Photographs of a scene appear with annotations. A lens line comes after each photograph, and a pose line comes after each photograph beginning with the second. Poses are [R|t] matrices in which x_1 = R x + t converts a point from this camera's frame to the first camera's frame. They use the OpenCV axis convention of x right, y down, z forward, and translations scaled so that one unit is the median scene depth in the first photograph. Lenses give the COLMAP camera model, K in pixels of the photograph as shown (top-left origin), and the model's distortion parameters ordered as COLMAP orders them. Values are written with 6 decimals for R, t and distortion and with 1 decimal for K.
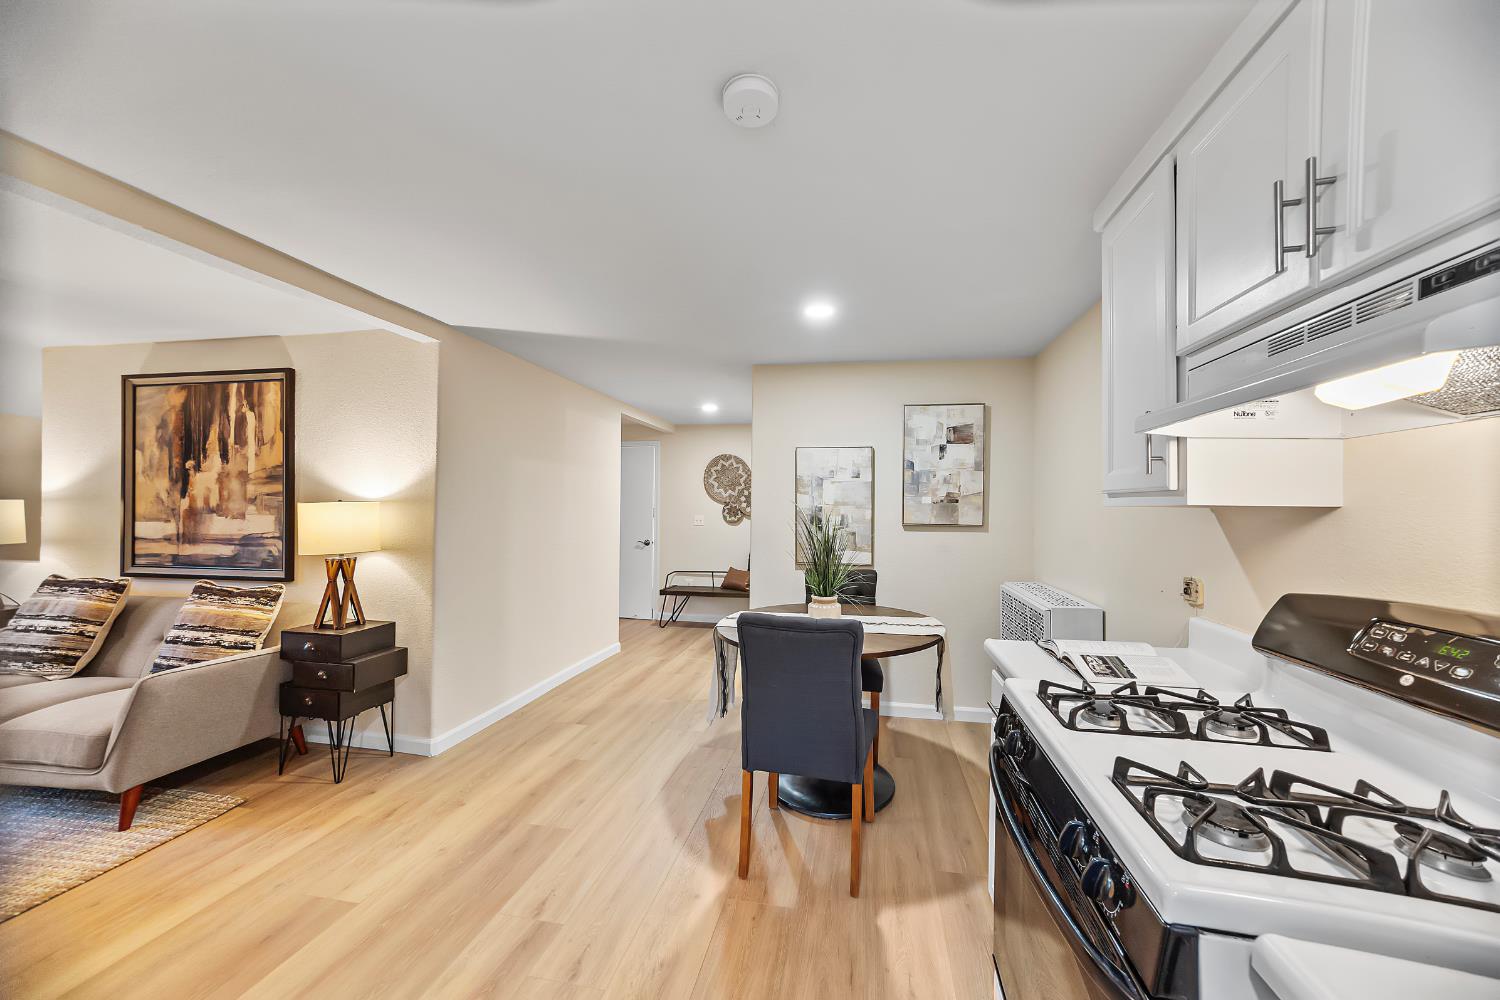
lens RADIAL K [[542.4, 0, 797.7], [0, 542.4, 501.9], [0, 0, 1]] dist [-0.000050, 0.009328]
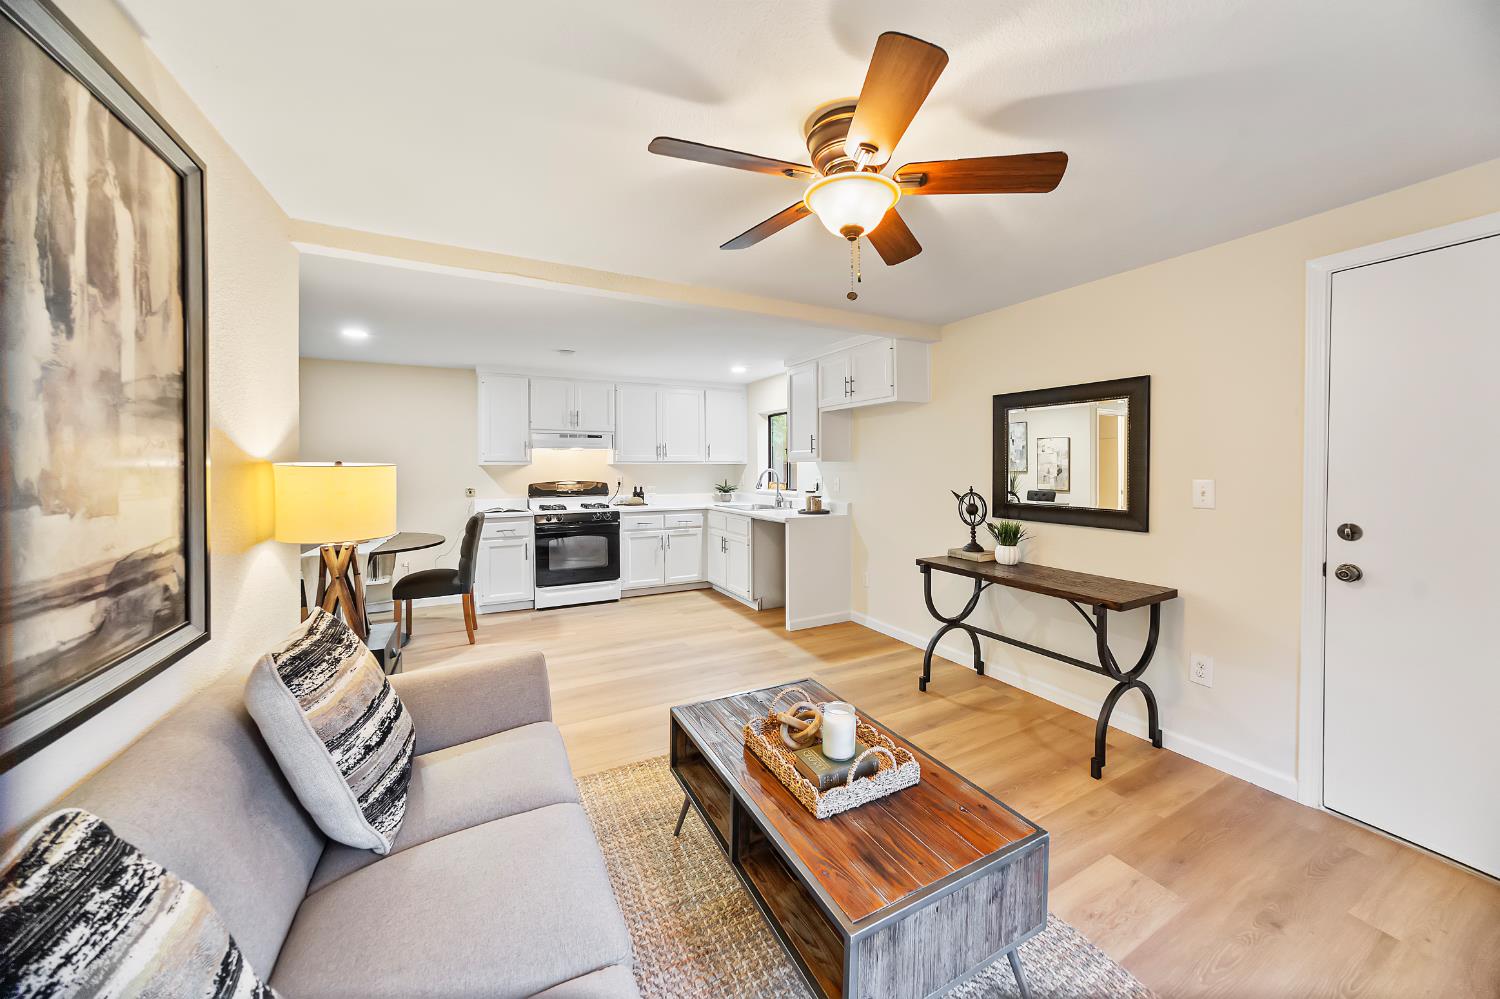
lens RADIAL K [[539.9, 0, 753.5], [0, 539.9, 469.7], [0, 0, 1]] dist [-0.000884, 0.008943]
pose [[-0.601811, -0.011755, 0.798552, -1.503569], [-0.006397, 0.999931, 0.009899, -0.002230], [-0.798613, 0.000849, -0.601844, 0.878088]]
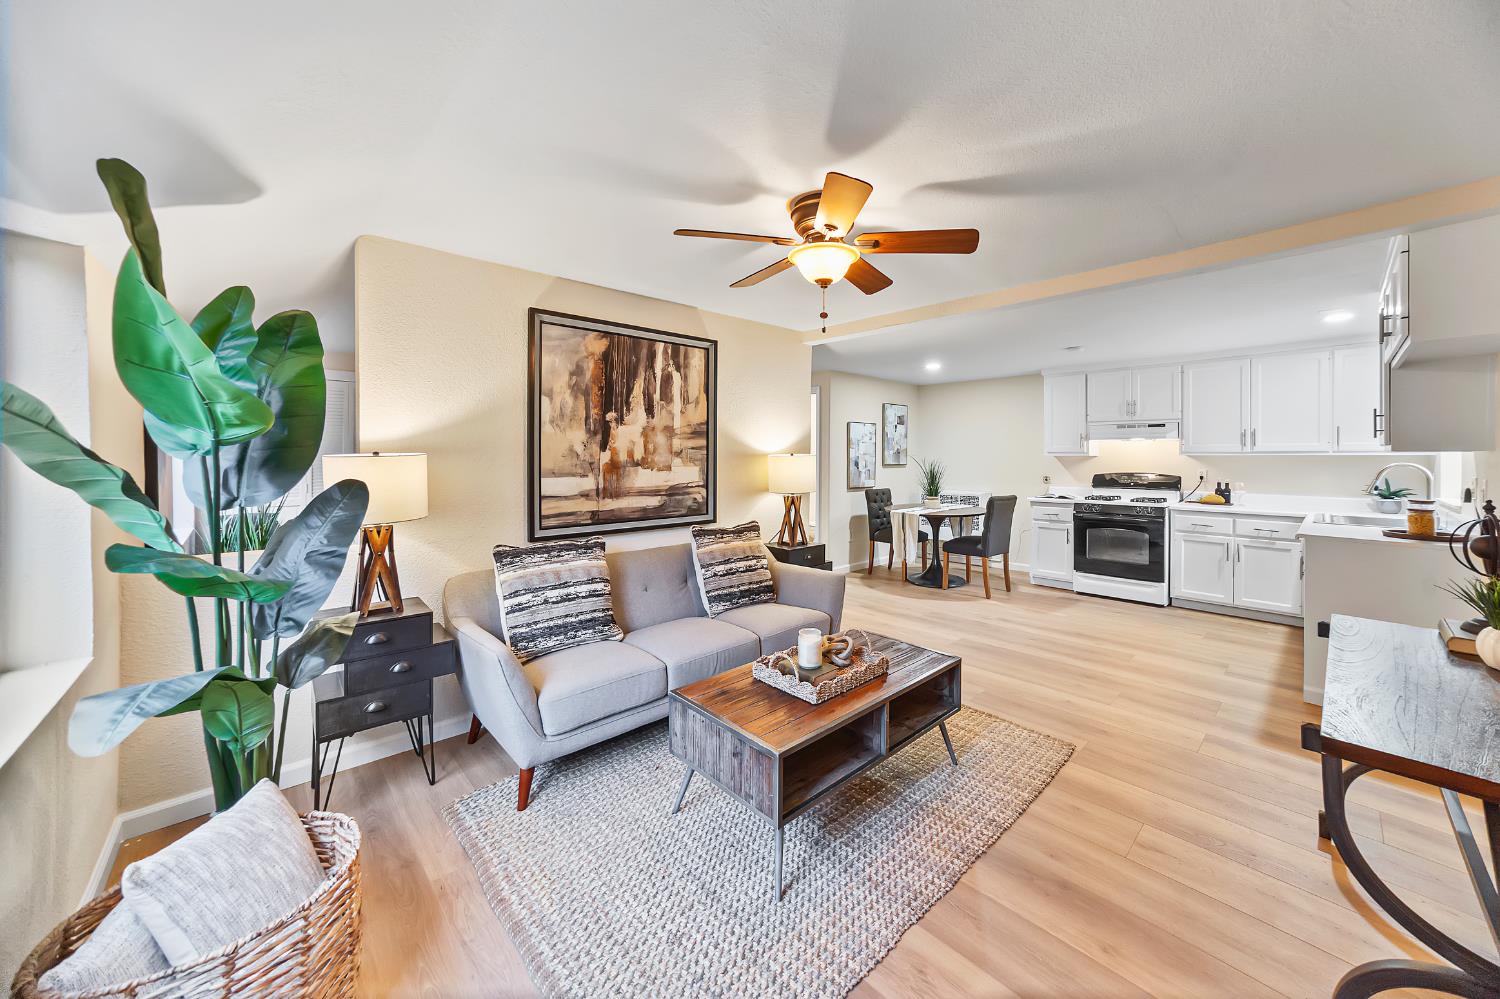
lens RADIAL K [[528.7, 0, 803.2], [0, 528.7, 452.4], [0, 0, 1]] dist [-0.001309, -0.000042]
pose [[0.564817, -0.000788, 0.825216, -1.699936], [-0.004171, 0.999984, 0.003810, -0.009920], [-0.825206, -0.005594, 0.564804, 0.196044]]
